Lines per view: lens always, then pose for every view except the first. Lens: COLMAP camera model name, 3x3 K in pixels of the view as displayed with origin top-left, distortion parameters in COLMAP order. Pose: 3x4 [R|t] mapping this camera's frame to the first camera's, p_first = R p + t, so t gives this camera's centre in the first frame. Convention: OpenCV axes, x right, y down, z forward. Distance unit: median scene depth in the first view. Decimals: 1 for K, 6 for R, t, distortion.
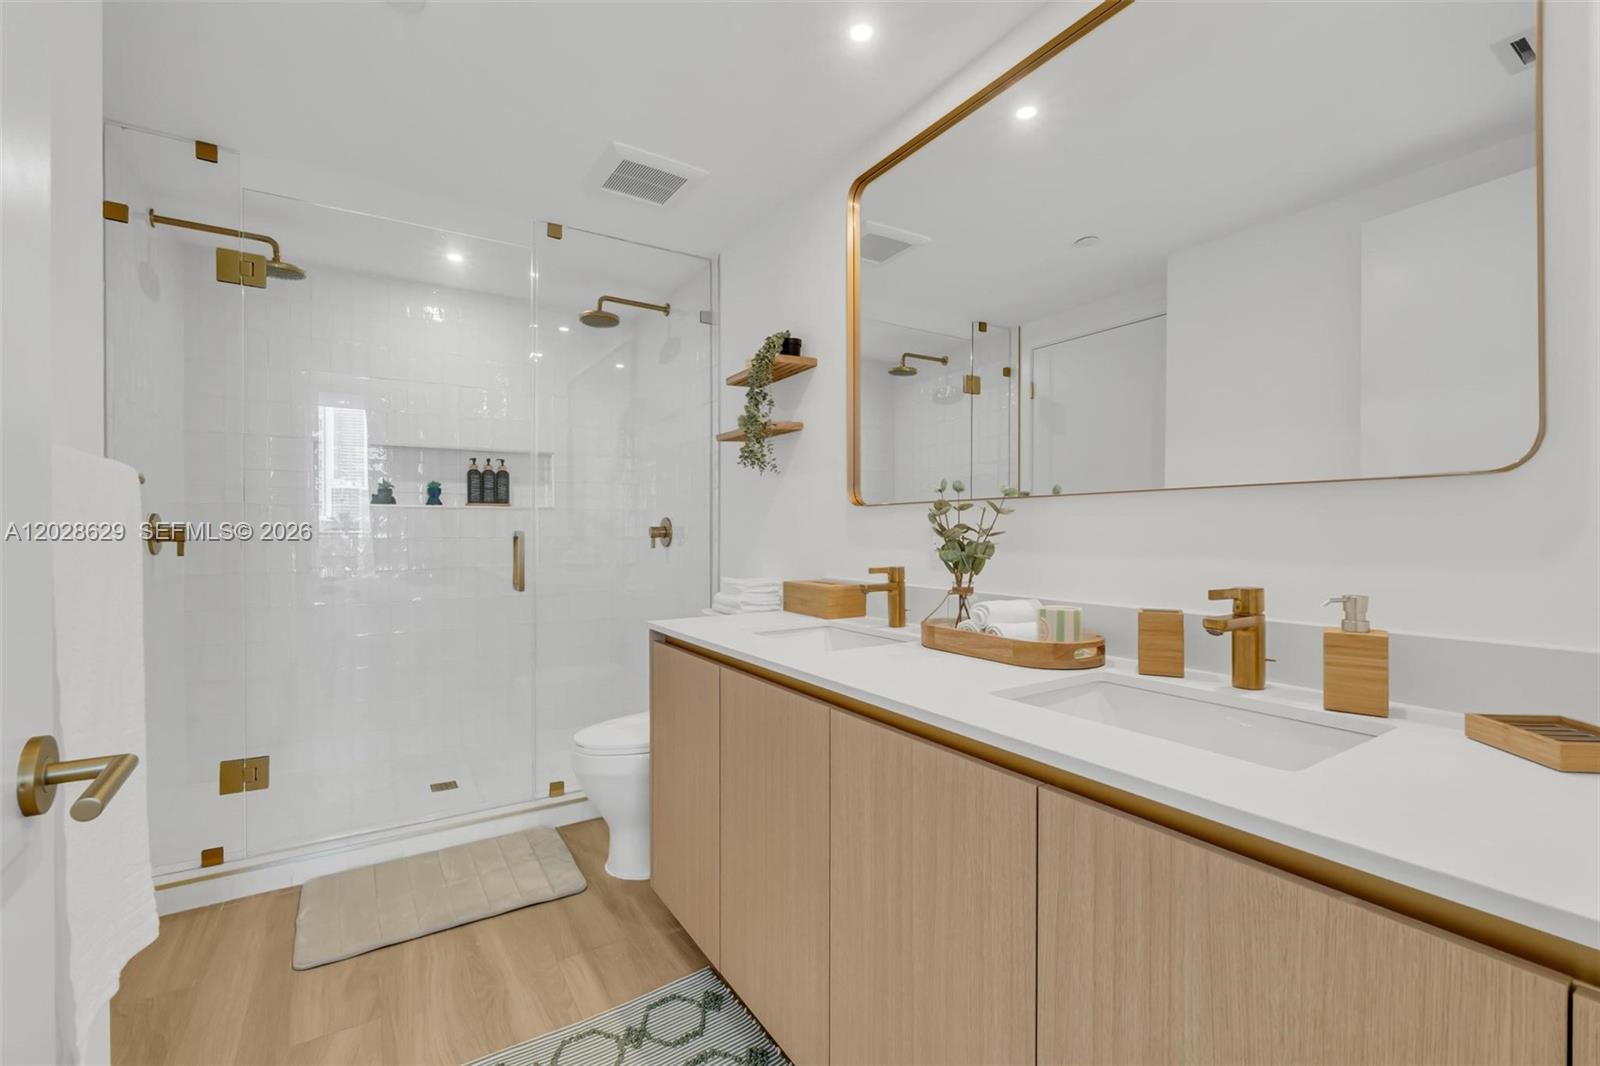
lens RADIAL K [[700.1, 0, 780.2], [0, 700.1, 534.6], [0, 0, 1]] dist [-0.001843, -0.000241]
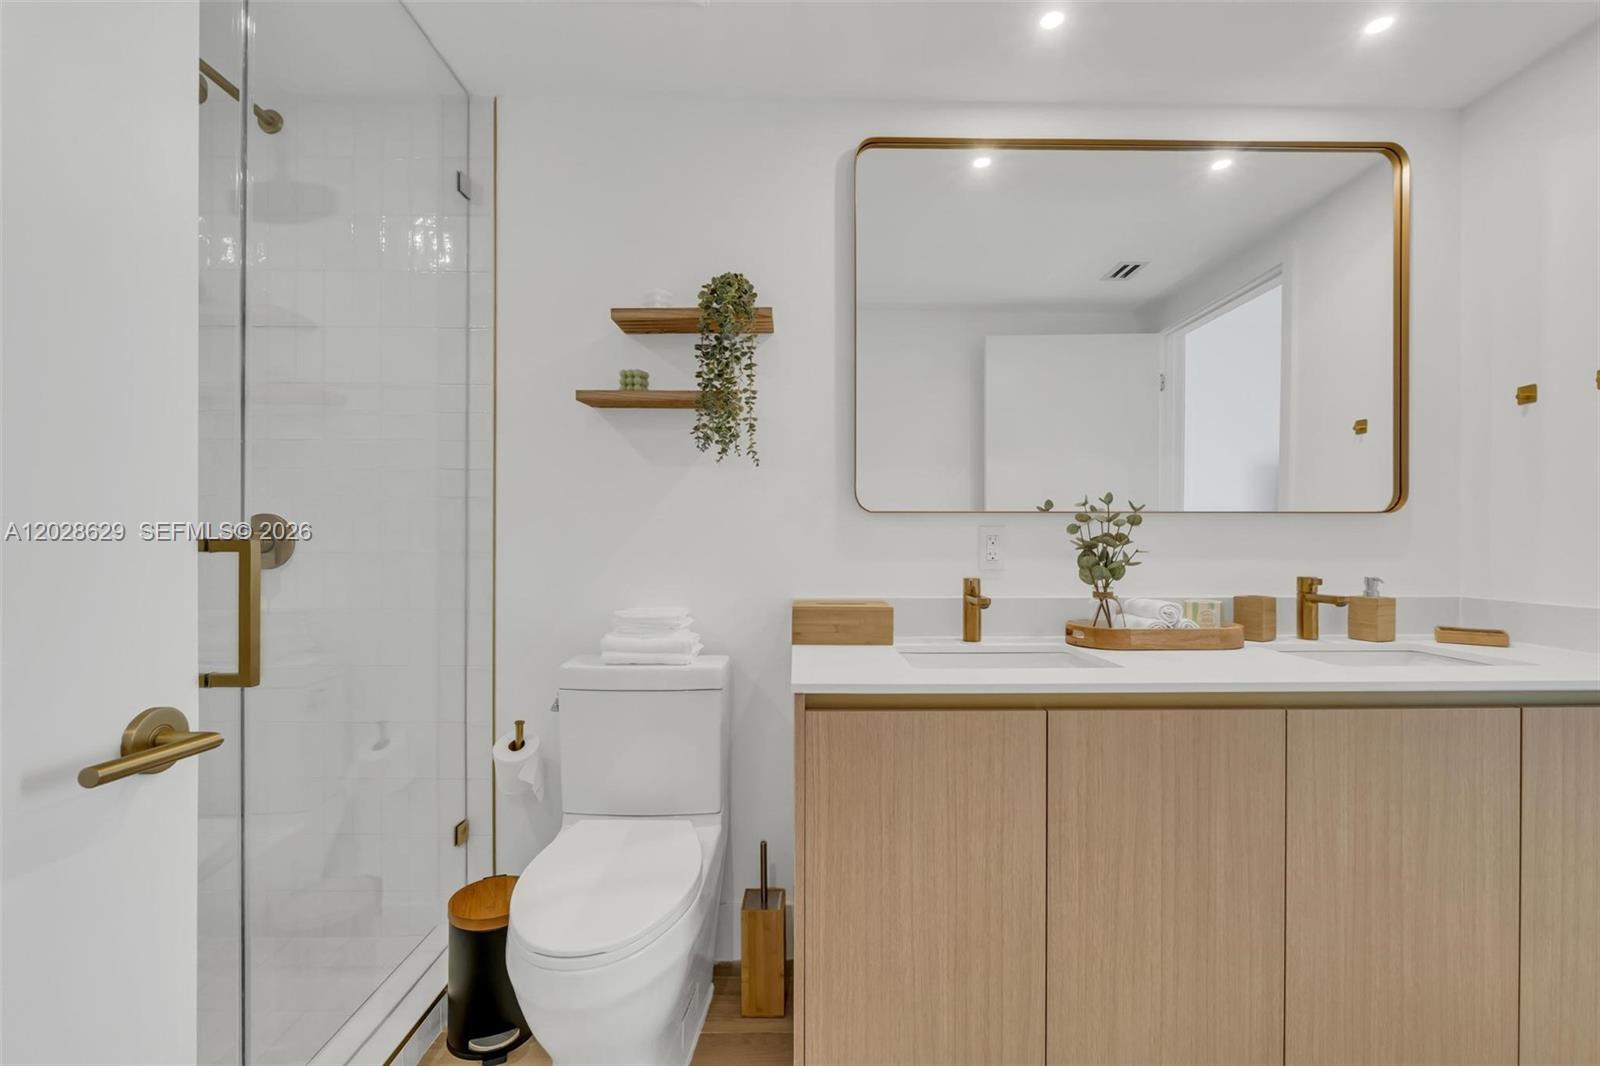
lens RADIAL K [[721.9, 0, 800.0], [0, 721.9, 533.0], [0, 0, 1]] dist [0.002436, 0.000623]
pose [[0.490047, 0.011588, 0.871619, -1.184341], [0.002843, 0.999885, -0.014892, -0.003177], [-0.871691, 0.009776, 0.489958, 1.053164]]
